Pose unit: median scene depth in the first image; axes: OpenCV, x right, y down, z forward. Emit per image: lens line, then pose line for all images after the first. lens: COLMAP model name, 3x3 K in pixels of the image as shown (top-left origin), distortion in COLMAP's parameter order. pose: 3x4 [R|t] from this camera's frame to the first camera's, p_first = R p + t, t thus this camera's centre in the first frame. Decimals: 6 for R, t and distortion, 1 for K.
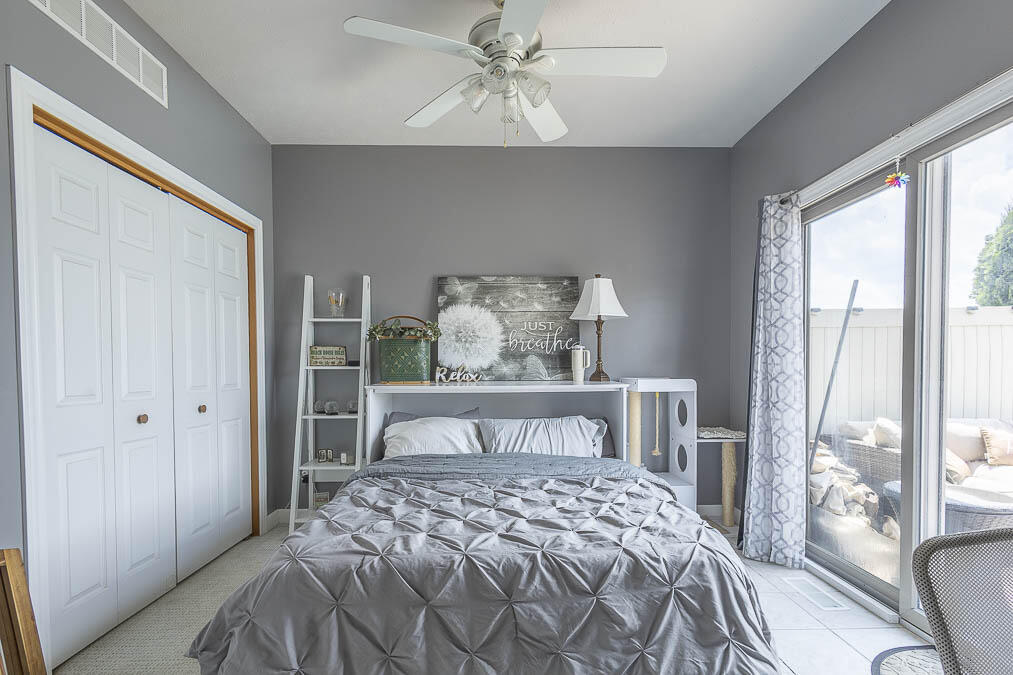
lens RADIAL K [[482.3, 0, 505.3], [0, 482.3, 380.0], [0, 0, 1]] dist [0.003617, -0.000015]
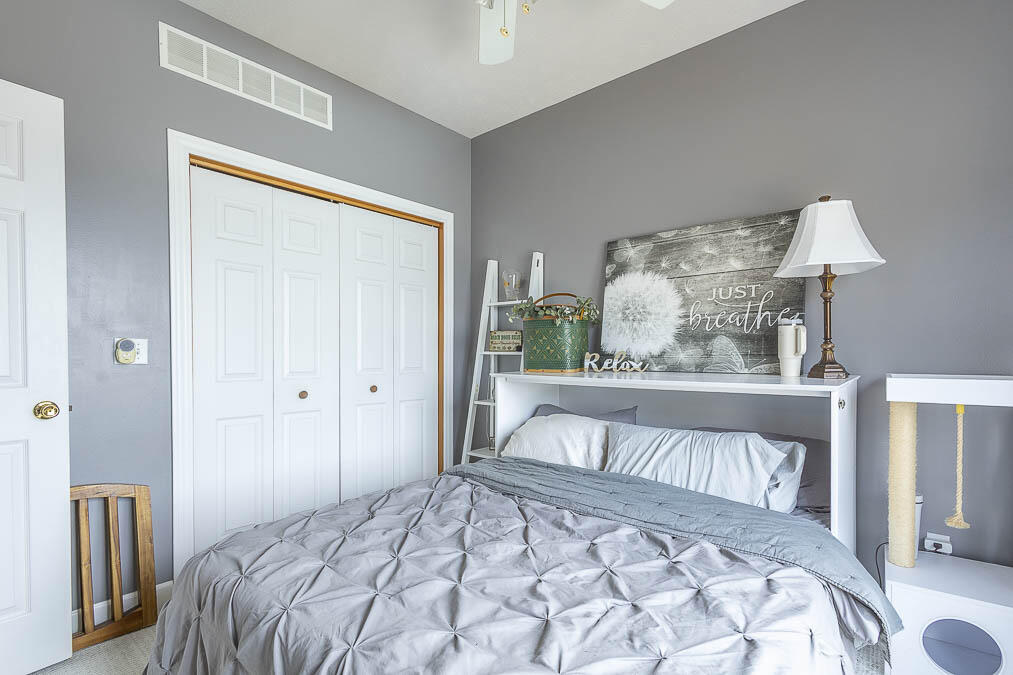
lens RADIAL K [[477.0, 0, 524.4], [0, 477.0, 361.9], [0, 0, 1]] dist [0.003473, 0.000370]
pose [[0.753210, 0.016574, -0.657571, 0.306380], [-0.022178, 0.999754, -0.000205, -0.008812], [0.657406, 0.014739, 0.753392, 0.323767]]
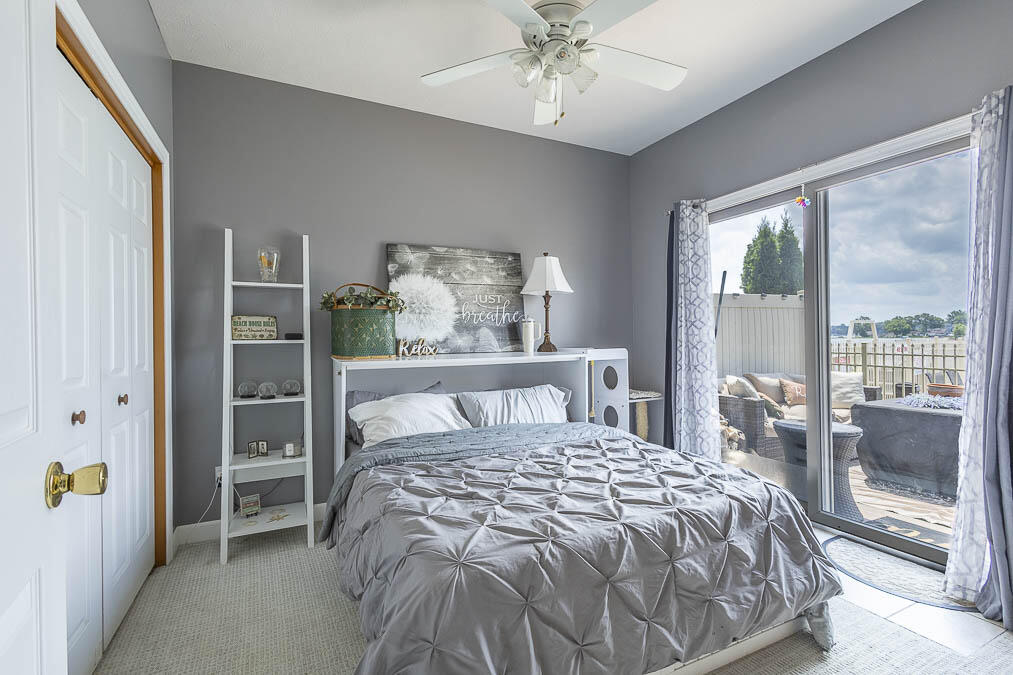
lens RADIAL K [[466.7, 0, 506.5], [0, 466.7, 337.5], [0, 0, 1]] dist [0.004292, -0.000236]
pose [[0.906652, -0.006182, 0.421834, -0.332935], [0.020596, 0.999349, -0.029621, -0.000567], [-0.421376, 0.035544, 0.906189, 0.097748]]
